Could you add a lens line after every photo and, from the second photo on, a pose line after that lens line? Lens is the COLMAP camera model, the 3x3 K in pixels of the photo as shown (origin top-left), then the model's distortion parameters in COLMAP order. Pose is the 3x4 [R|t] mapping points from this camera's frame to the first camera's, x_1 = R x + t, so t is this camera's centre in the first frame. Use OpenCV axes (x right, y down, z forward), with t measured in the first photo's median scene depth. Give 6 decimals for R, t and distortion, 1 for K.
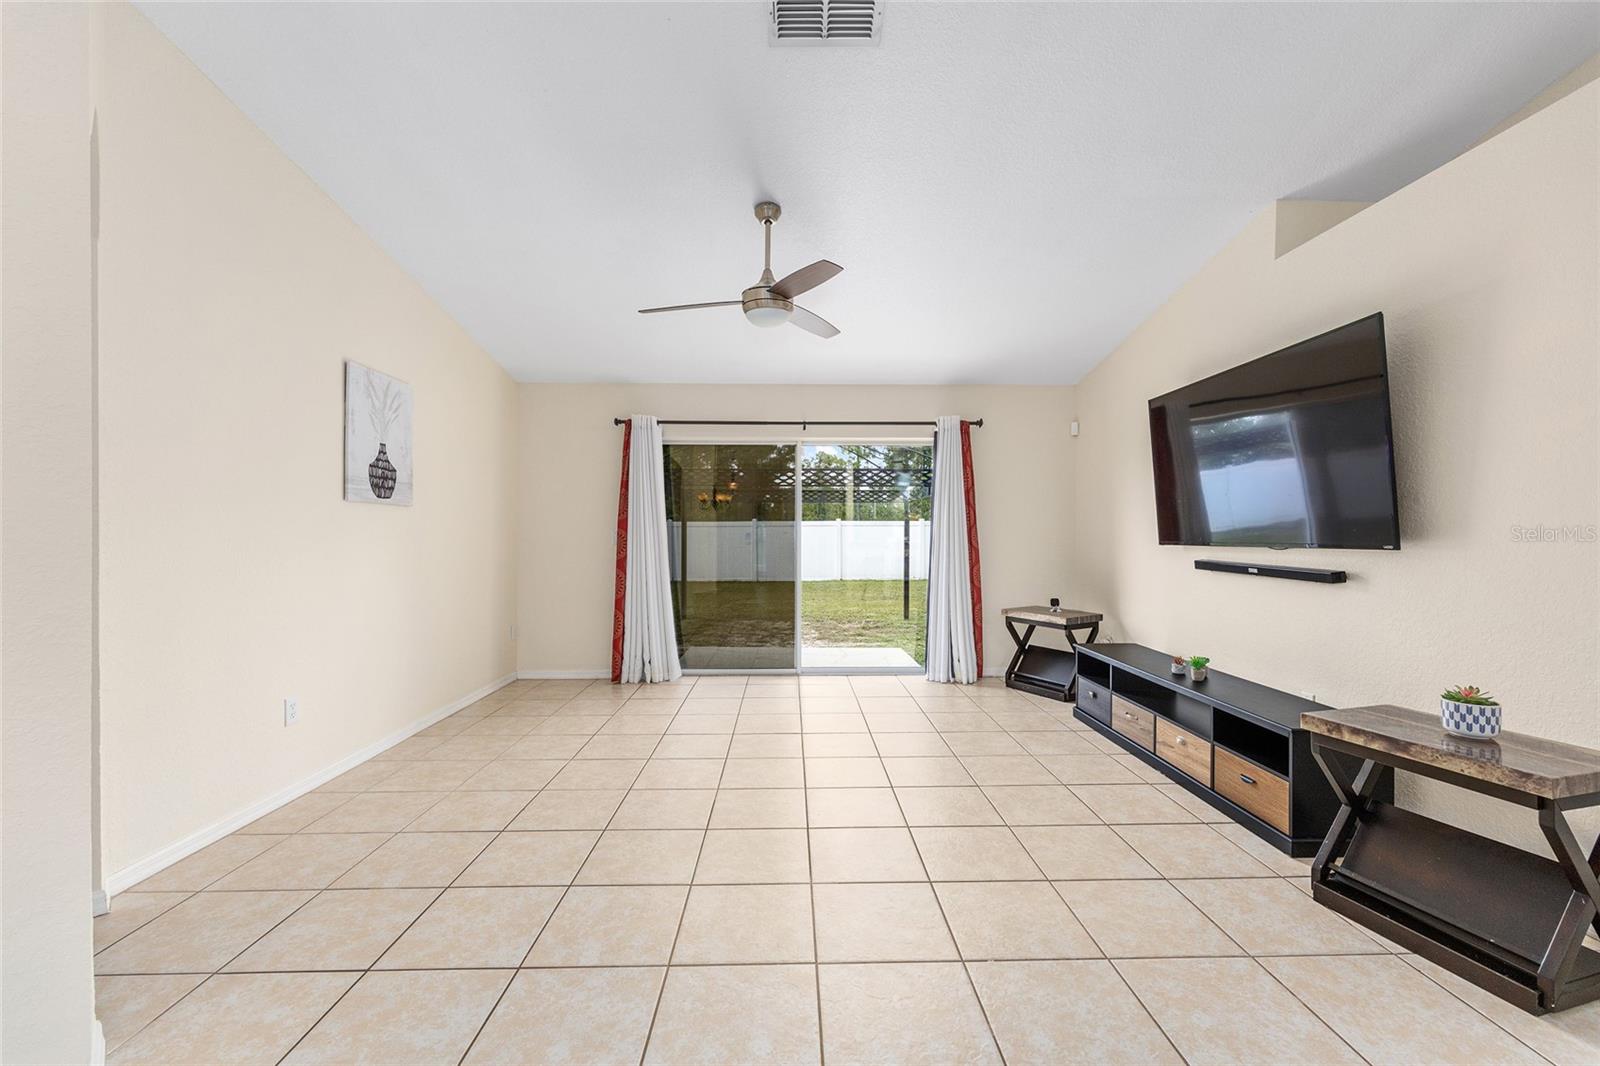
lens RADIAL K [[643.9, 0, 804.1], [0, 643.9, 534.6], [0, 0, 1]] dist [-0.003911, 0.000918]
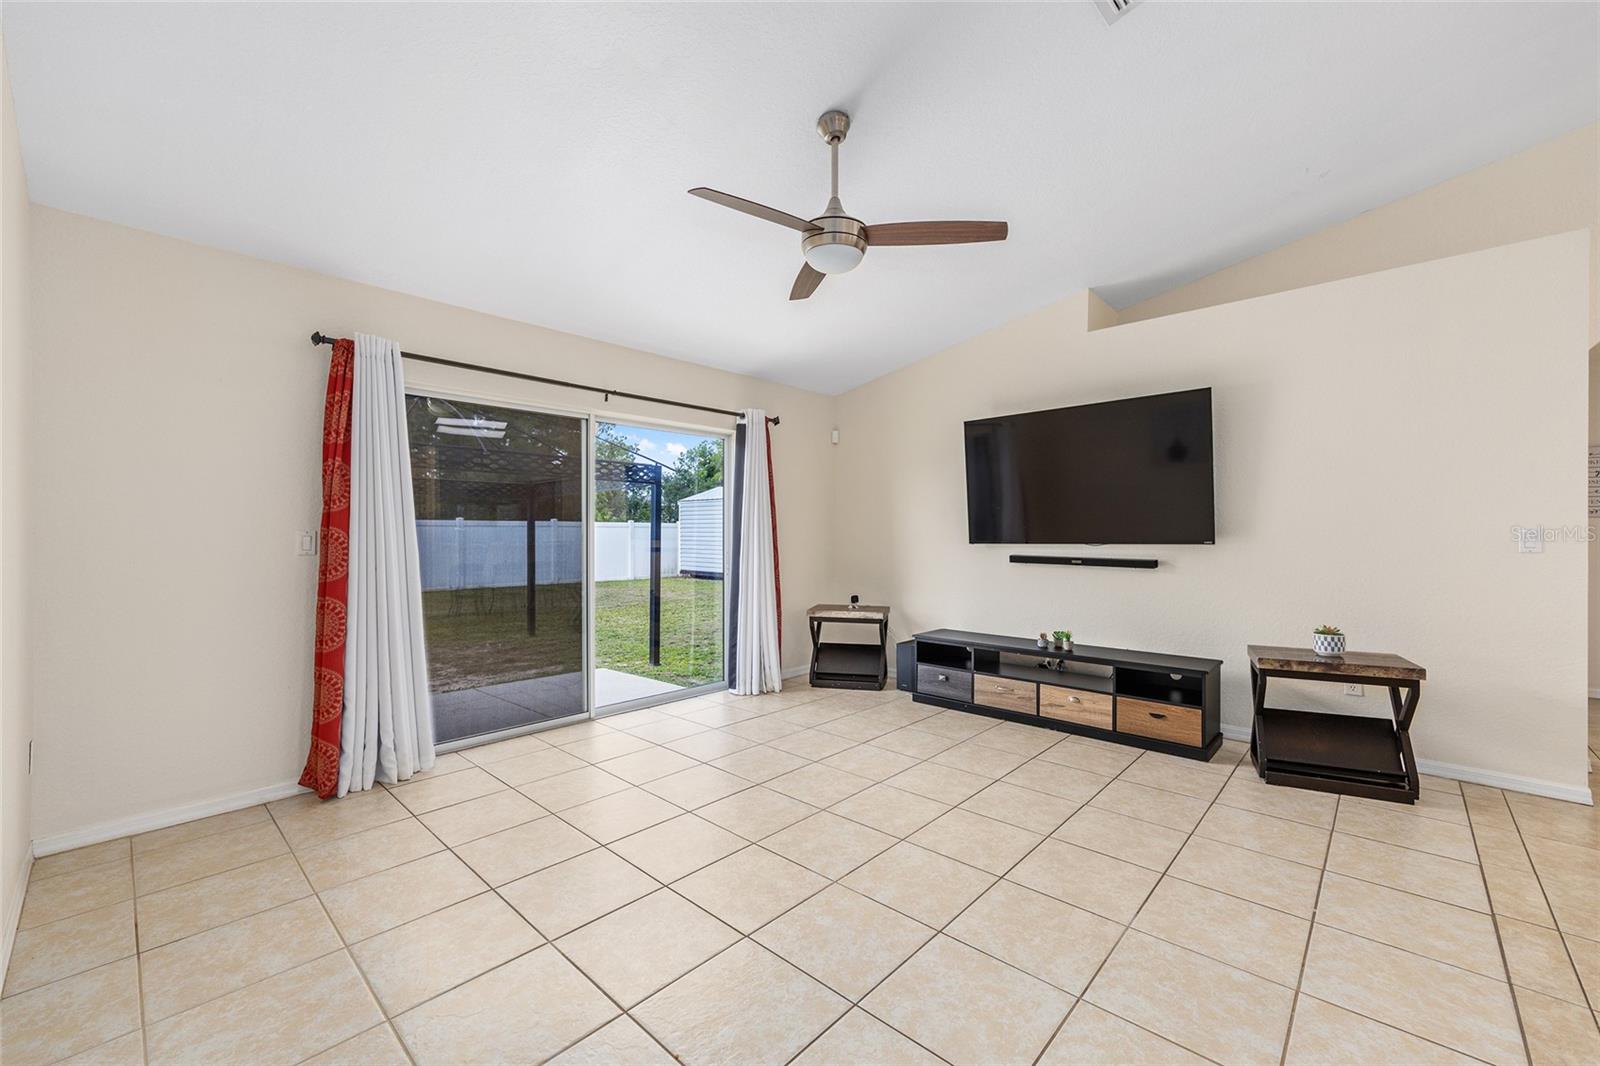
lens RADIAL K [[643.9, 0, 798.6], [0, 643.9, 533.6], [0, 0, 1]] dist [-0.003911, 0.000918]
pose [[0.694175, -0.000393, 0.719807, -0.558546], [0.003854, 0.999988, -0.003170, -0.000135], [-0.719796, 0.004975, 0.694167, 0.419306]]
